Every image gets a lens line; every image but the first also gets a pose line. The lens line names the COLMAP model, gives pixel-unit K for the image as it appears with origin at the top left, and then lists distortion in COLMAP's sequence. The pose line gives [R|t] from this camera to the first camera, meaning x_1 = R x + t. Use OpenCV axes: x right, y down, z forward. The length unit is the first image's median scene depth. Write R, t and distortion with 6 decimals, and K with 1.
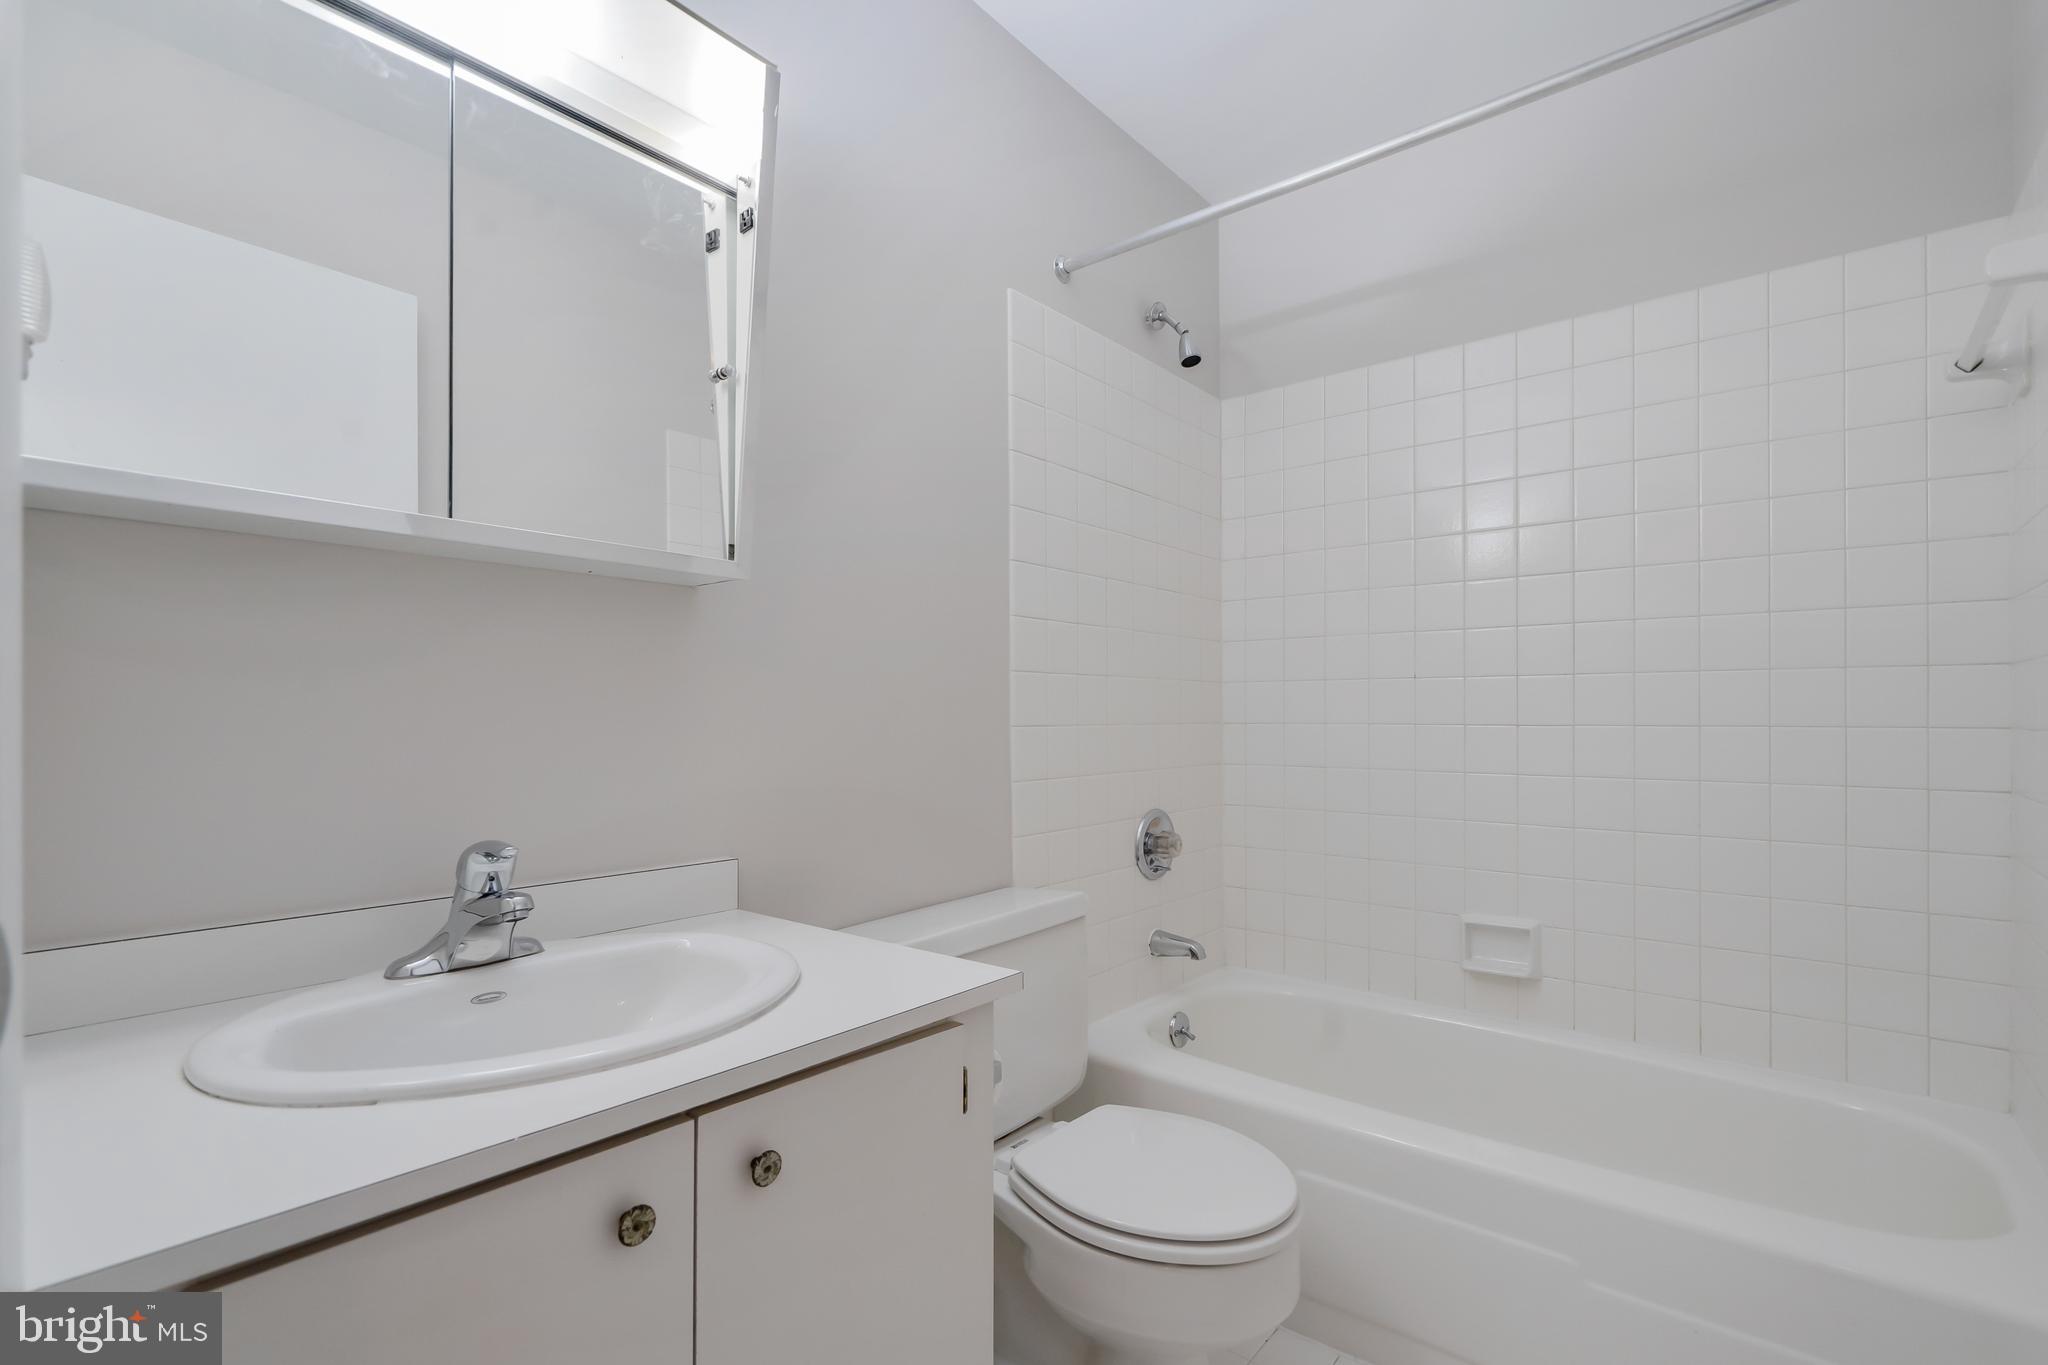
lens RADIAL K [[938.9, 0, 1028.2], [0, 938.9, 706.3], [0, 0, 1]] dist [-0.004762, 0.002876]
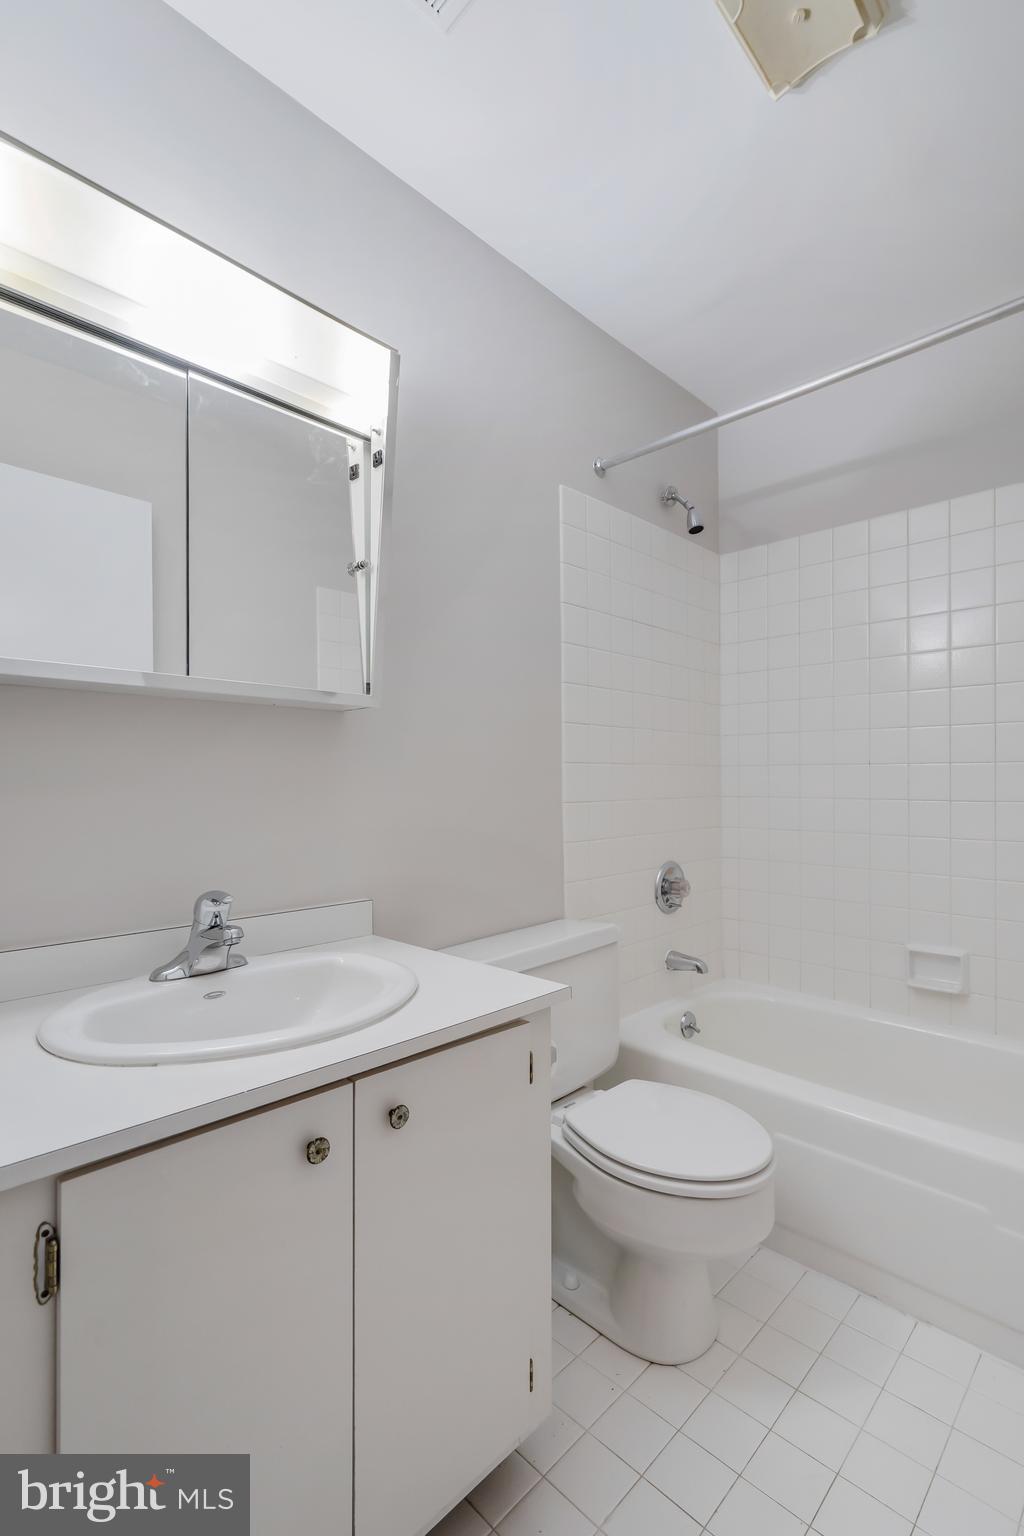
lens RADIAL K [[704.2, 0, 510.6], [0, 704.2, 777.3], [0, 0, 1]] dist [-0.004762, 0.002876]
pose [[0.995666, -0.002700, -0.092963, 0.001794], [0.003135, 0.999985, 0.004531, -0.025166], [0.092949, -0.004803, 0.995659, -0.046259]]
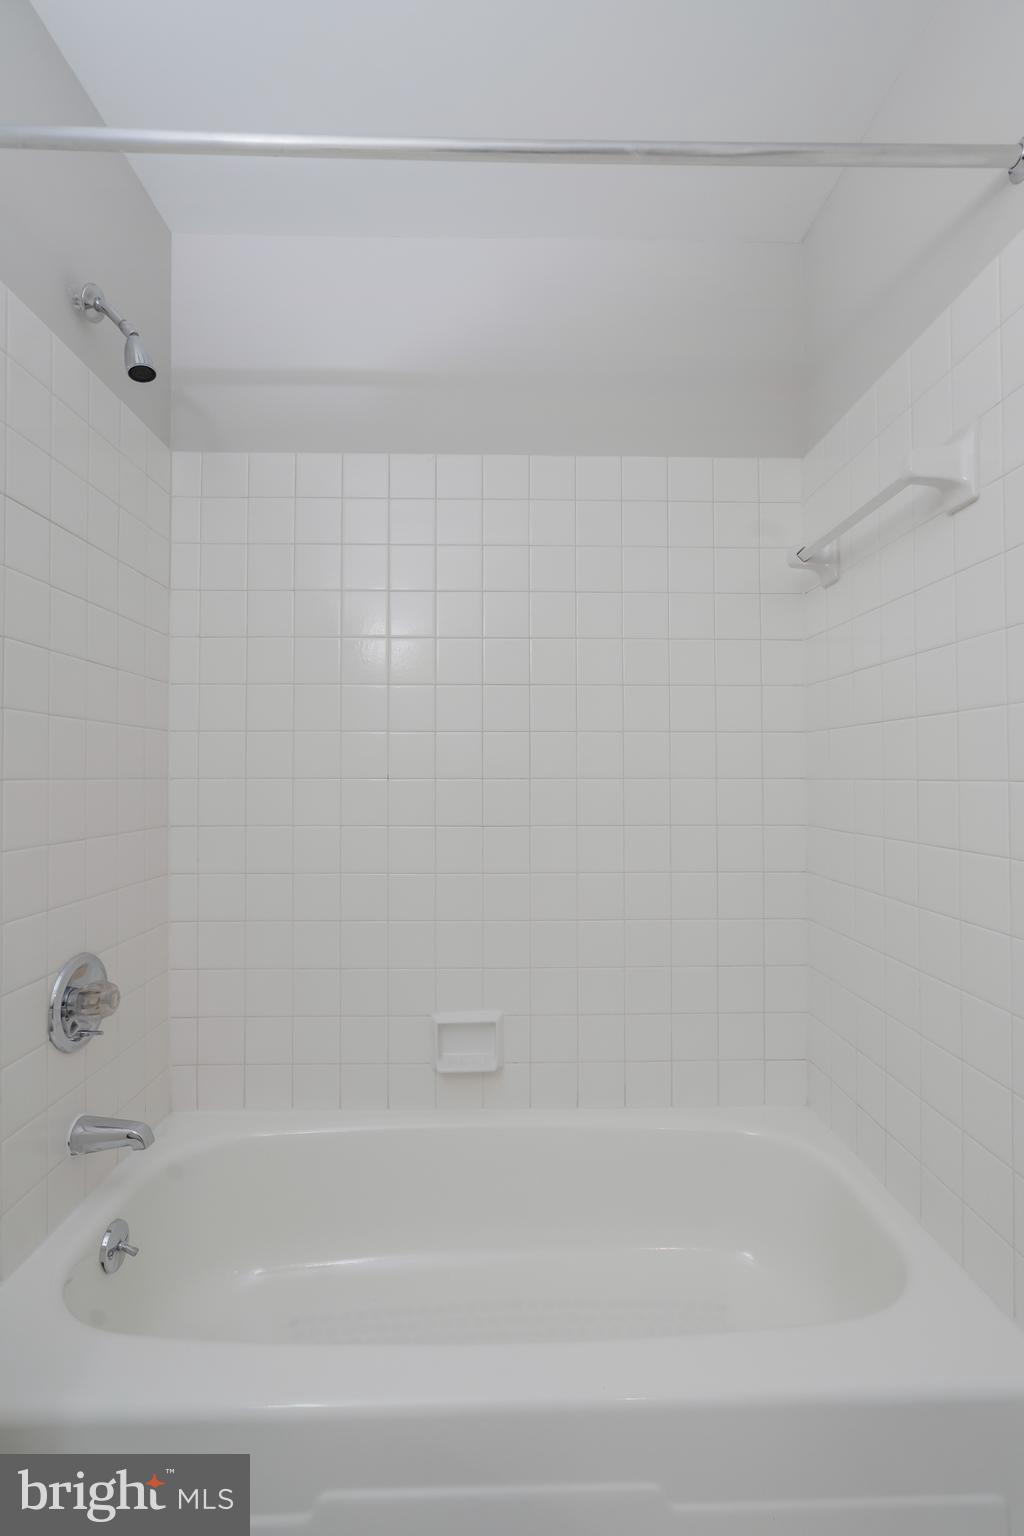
lens RADIAL K [[704.2, 0, 515.3], [0, 704.2, 761.1], [0, 0, 1]] dist [-0.004762, 0.002876]
pose [[0.756586, 0.013105, 0.653763, 0.043302], [-0.005362, 0.999890, -0.013837, -0.055991], [-0.653872, 0.006964, 0.756573, 0.507568]]
